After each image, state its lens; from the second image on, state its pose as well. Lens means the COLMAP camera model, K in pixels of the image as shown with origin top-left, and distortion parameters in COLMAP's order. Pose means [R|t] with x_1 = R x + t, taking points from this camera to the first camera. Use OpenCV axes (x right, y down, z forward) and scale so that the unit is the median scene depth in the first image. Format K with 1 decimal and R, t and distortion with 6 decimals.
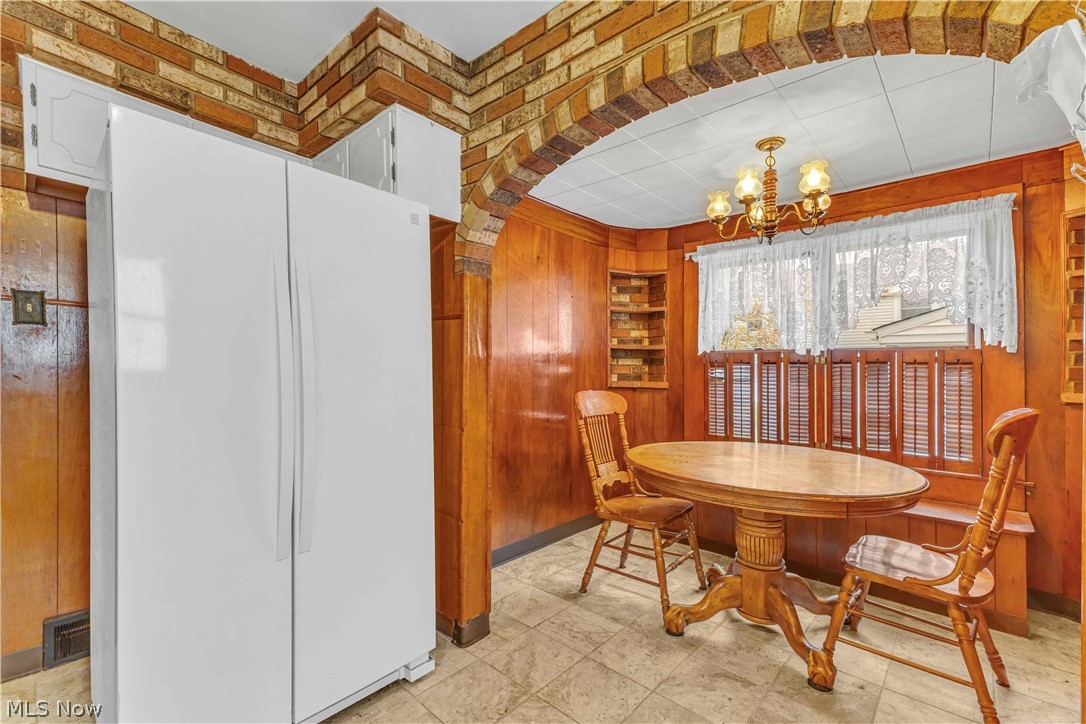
lens RADIAL K [[477.0, 0, 560.3], [0, 477.0, 368.6], [0, 0, 1]] dist [0.028826, -0.000010]
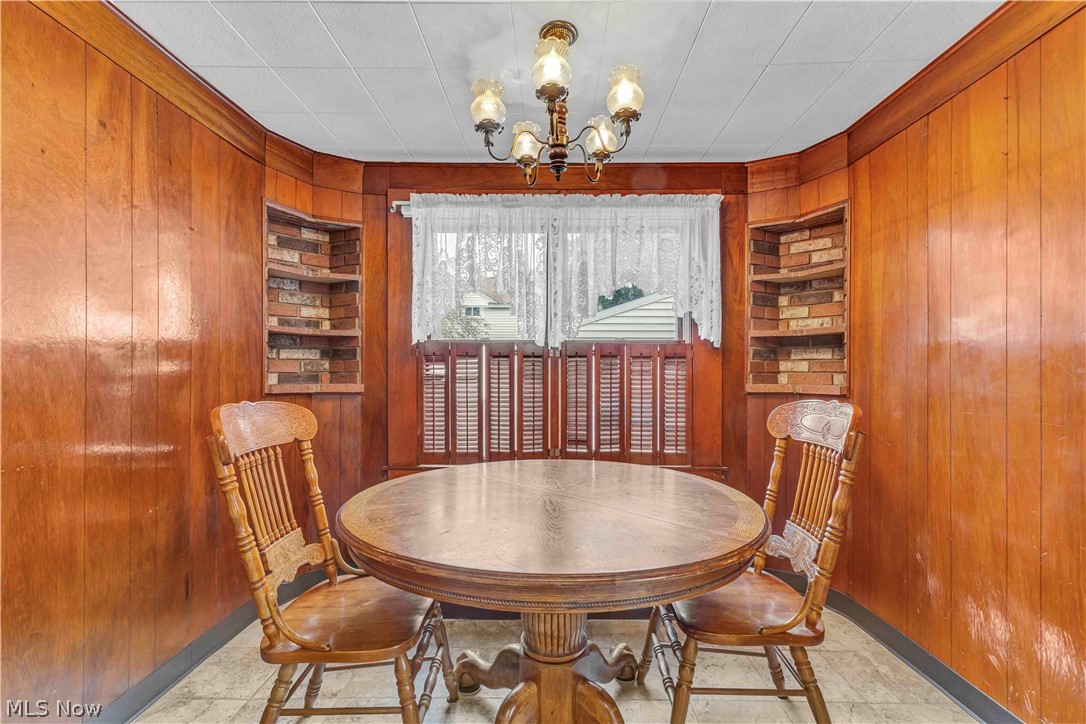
lens RADIAL K [[466.0, 0, 547.3], [0, 466.0, 368.8], [0, 0, 1]] dist [0.003423, 0.000417]
pose [[0.765657, -0.002537, 0.643244, -0.007866], [0.006144, 0.999975, -0.003369, 0.011831], [-0.643220, 0.006532, 0.765654, 0.338728]]
